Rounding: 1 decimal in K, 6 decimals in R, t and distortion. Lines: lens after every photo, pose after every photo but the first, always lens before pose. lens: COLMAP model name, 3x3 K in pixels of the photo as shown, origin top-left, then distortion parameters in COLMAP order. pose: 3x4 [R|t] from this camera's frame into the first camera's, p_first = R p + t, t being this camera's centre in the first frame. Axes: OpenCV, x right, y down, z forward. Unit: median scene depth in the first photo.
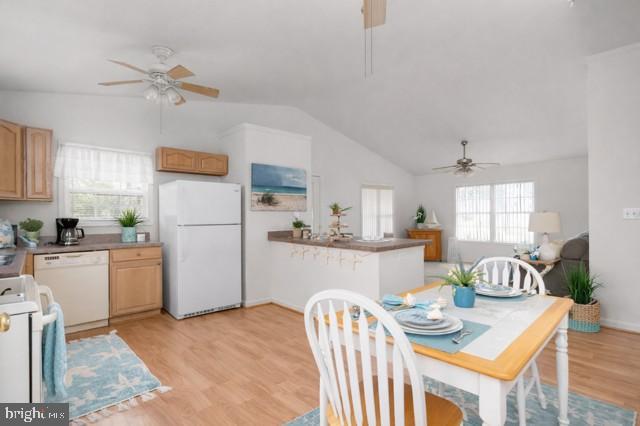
lens RADIAL K [[308.4, 0, 320.0], [0, 308.4, 213.0], [0, 0, 1]] dist [-0.003052, 0.001553]
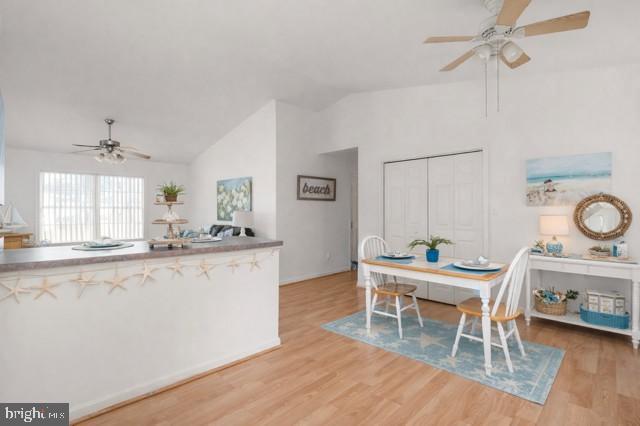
lens RADIAL K [[308.4, 0, 320.0], [0, 308.4, 213.0], [0, 0, 1]] dist [-0.003052, 0.001553]
pose [[-0.030854, 0.004493, 0.999514, -0.351665], [0.002774, 0.999986, -0.004409, 0.020673], [-0.999520, 0.002636, -0.030866, 0.451823]]
